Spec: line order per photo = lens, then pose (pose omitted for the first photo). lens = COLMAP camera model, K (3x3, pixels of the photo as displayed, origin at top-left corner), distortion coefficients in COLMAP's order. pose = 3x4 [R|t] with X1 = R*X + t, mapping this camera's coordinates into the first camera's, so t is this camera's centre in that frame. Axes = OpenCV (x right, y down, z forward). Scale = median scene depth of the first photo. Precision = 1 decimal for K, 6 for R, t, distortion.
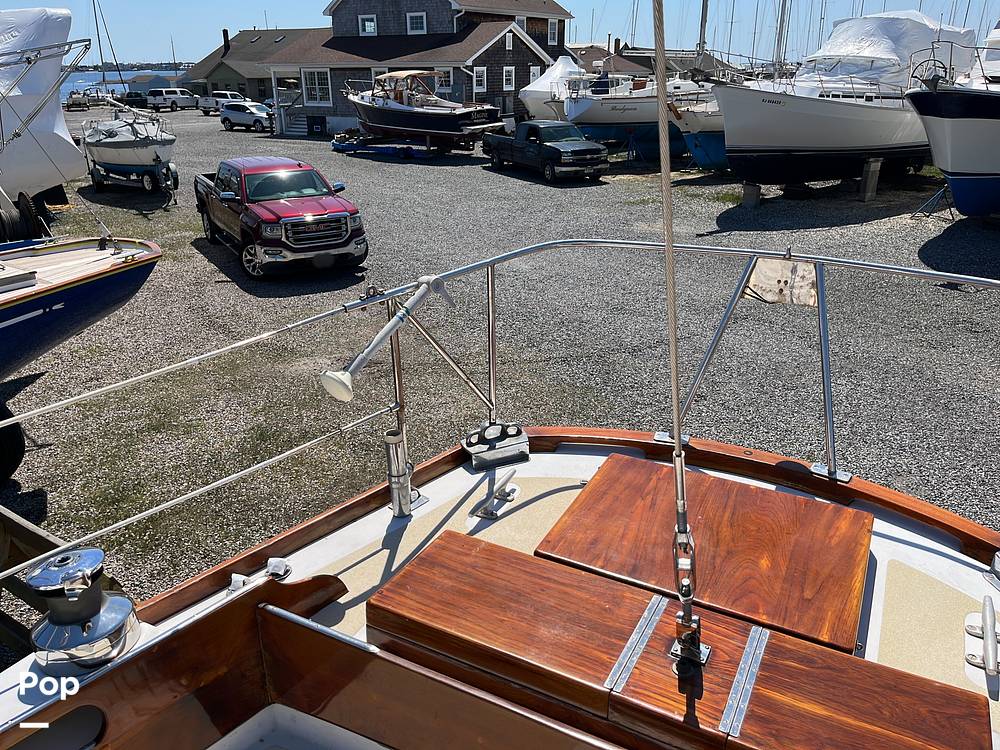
lens RADIAL K [[757.2, 0, 497.5], [0, 757.2, 378.1], [0, 0, 1]] dist [0.058149, -0.092739]
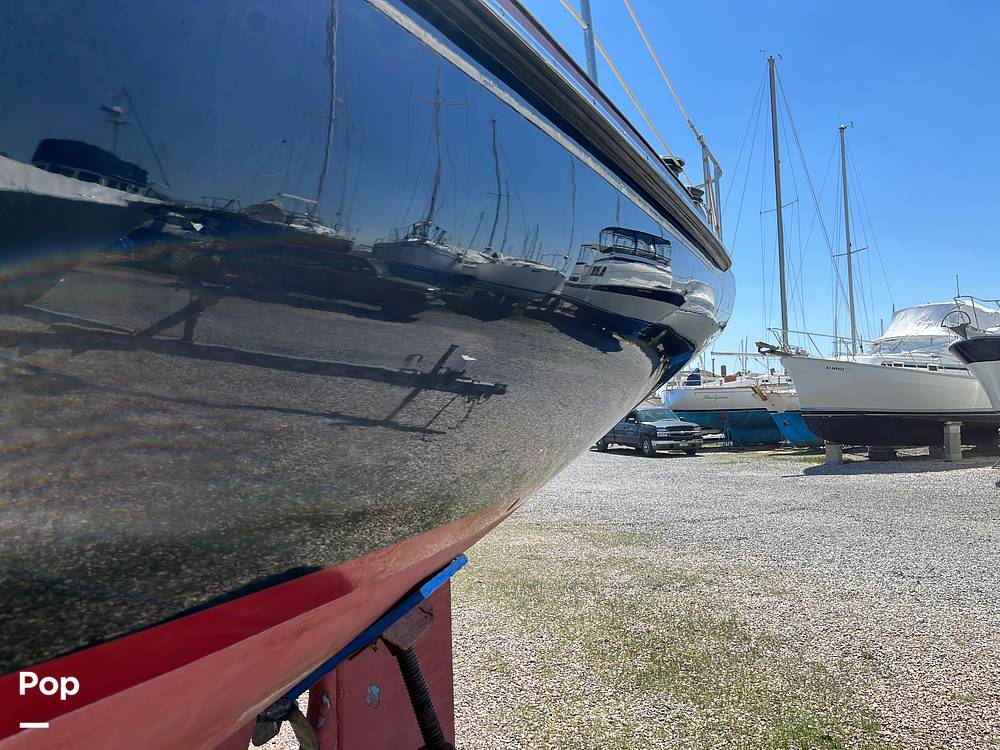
lens RADIAL K [[757.2, 0, 497.5], [0, 757.2, 378.1], [0, 0, 1]] dist [0.058149, -0.092739]
pose [[0.987451, -0.022496, -0.156317, 0.027975], [-0.043650, 0.912367, -0.407039, 0.097285], [0.151775, 0.408754, 0.899936, -0.067089]]
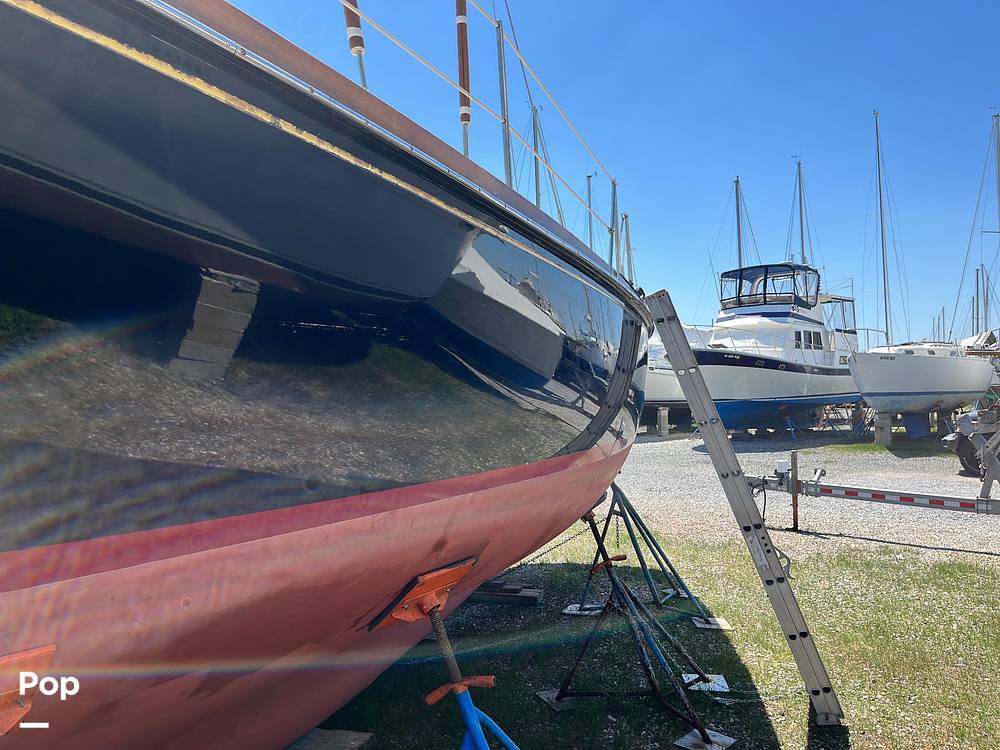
lens RADIAL K [[757.2, 0, 497.5], [0, 757.2, 378.1], [0, 0, 1]] dist [0.058149, -0.092739]
pose [[0.983649, -0.010070, 0.179815, -0.069150], [0.080587, 0.917512, -0.389457, 0.168648], [-0.161060, 0.397580, 0.903322, -0.243220]]
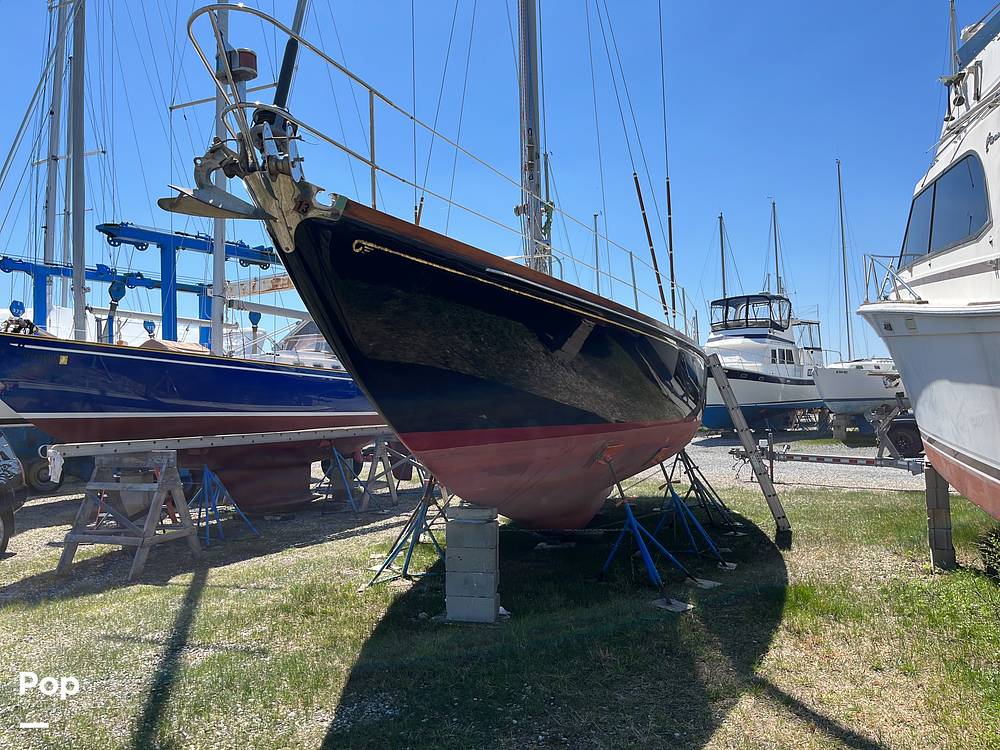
lens RADIAL K [[757.2, 0, 497.5], [0, 757.2, 378.1], [0, 0, 1]] dist [0.058149, -0.092739]
pose [[0.978688, -0.011800, 0.205014, -0.200950], [0.094520, 0.912192, -0.398713, 0.251651], [-0.182307, 0.409593, 0.893867, -0.443237]]
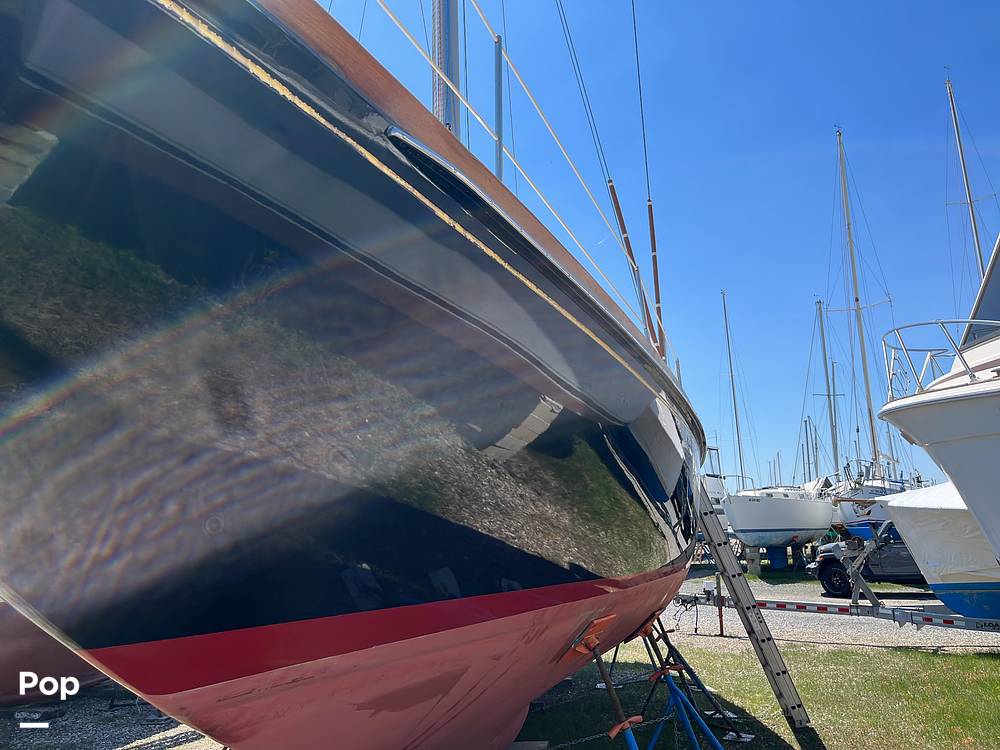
lens RADIAL K [[757.2, 0, 497.5], [0, 757.2, 378.1], [0, 0, 1]] dist [0.058149, -0.092739]
pose [[0.935223, 0.054761, 0.349799, -0.177206], [0.147856, 0.837291, -0.526386, 0.202219], [-0.321709, 0.544008, 0.774957, -0.324367]]
